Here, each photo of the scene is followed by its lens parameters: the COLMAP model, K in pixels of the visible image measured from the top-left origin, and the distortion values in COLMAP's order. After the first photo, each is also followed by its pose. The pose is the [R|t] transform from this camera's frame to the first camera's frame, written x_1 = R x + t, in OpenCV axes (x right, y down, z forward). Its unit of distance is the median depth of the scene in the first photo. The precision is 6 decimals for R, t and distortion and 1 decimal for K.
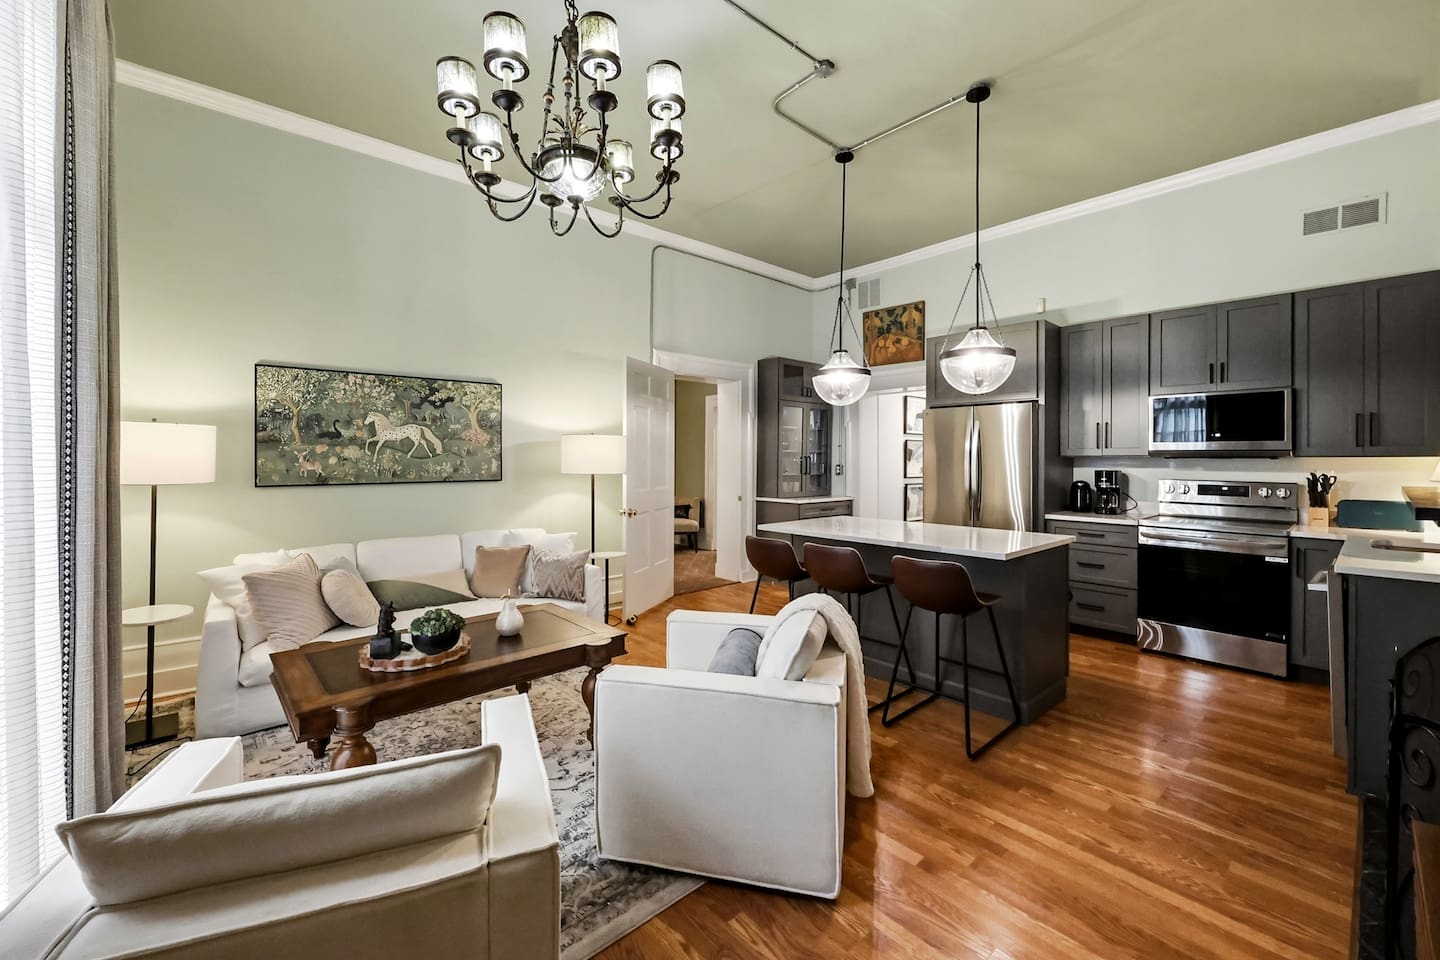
lens RADIAL K [[578.5, 0, 716.7], [0, 578.5, 458.6], [0, 0, 1]] dist [-0.000810, -0.000269]
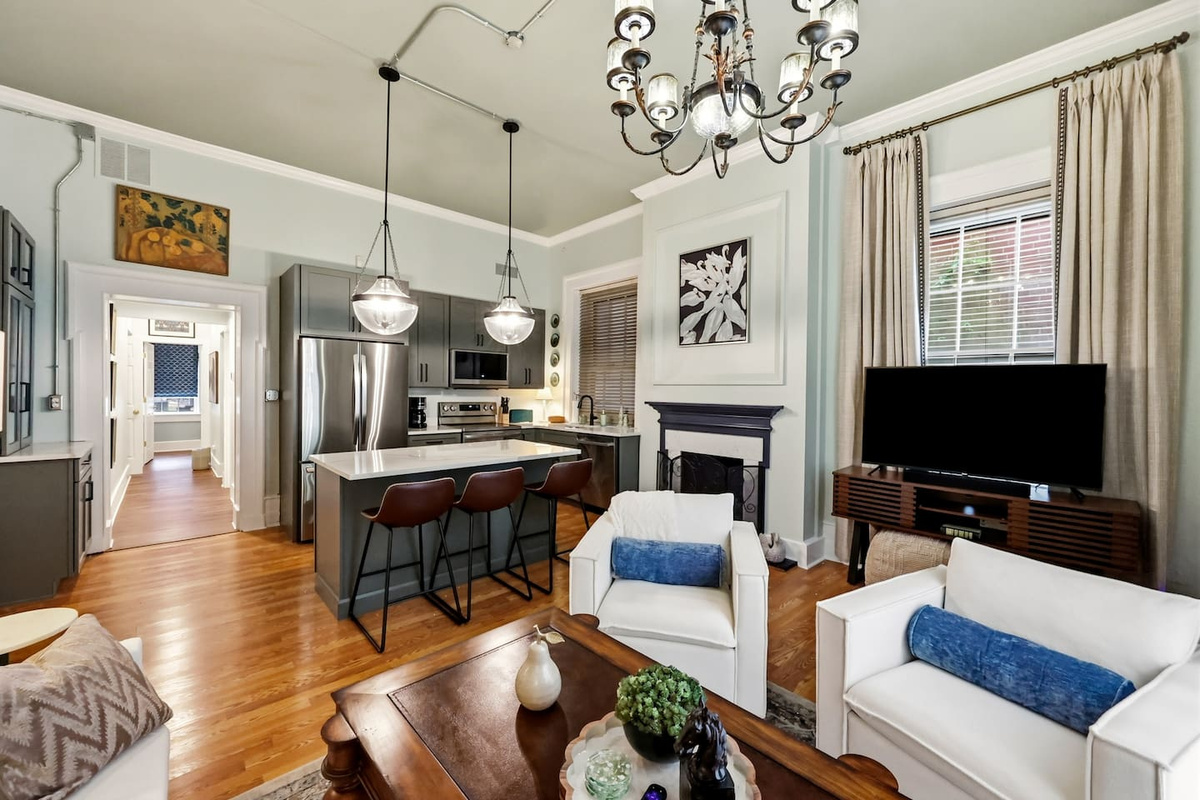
lens RADIAL K [[482.1, 0, 590.7], [0, 482.1, 394.3], [0, 0, 1]] dist [-0.000810, -0.000269]
pose [[-0.014792, -0.012563, 0.999812, -0.388399], [-0.011703, 0.999855, 0.012390, -0.004450], [-0.999822, -0.011518, -0.014937, 0.447273]]
